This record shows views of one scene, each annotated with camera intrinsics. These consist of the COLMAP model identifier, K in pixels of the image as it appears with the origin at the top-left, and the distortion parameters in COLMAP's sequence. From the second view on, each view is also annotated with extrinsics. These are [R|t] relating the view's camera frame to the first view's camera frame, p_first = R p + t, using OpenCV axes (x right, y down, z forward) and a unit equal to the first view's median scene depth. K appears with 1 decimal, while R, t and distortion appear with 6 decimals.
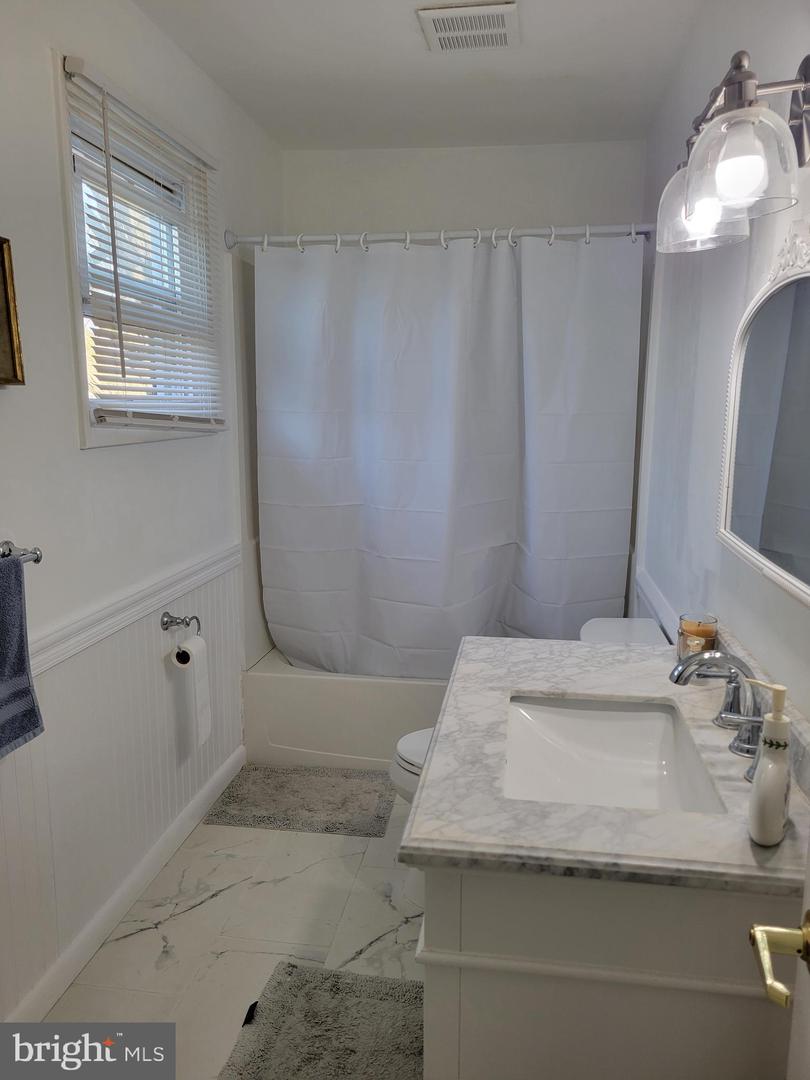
lens RADIAL K [[815.1, 0, 426.9], [0, 815.1, 545.8], [0, 0, 1]] dist [0.042779, -0.013171]
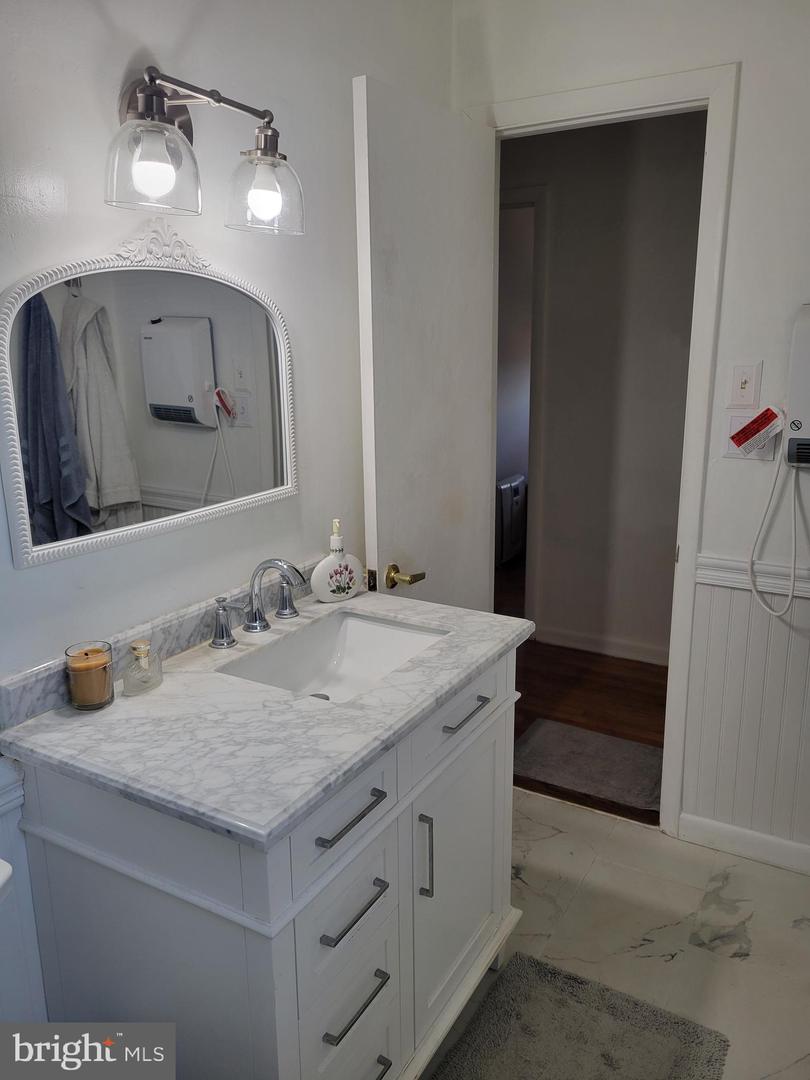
lens RADIAL K [[824.8, 0, 405.0], [0, 824.8, 540.0], [0, 0, 1]] dist [0.036732, -0.007068]
pose [[-0.920457, -0.102089, 0.377274, -0.291830], [0.063082, 0.913824, 0.401181, -0.359391], [-0.385719, 0.393069, -0.834696, 1.695713]]
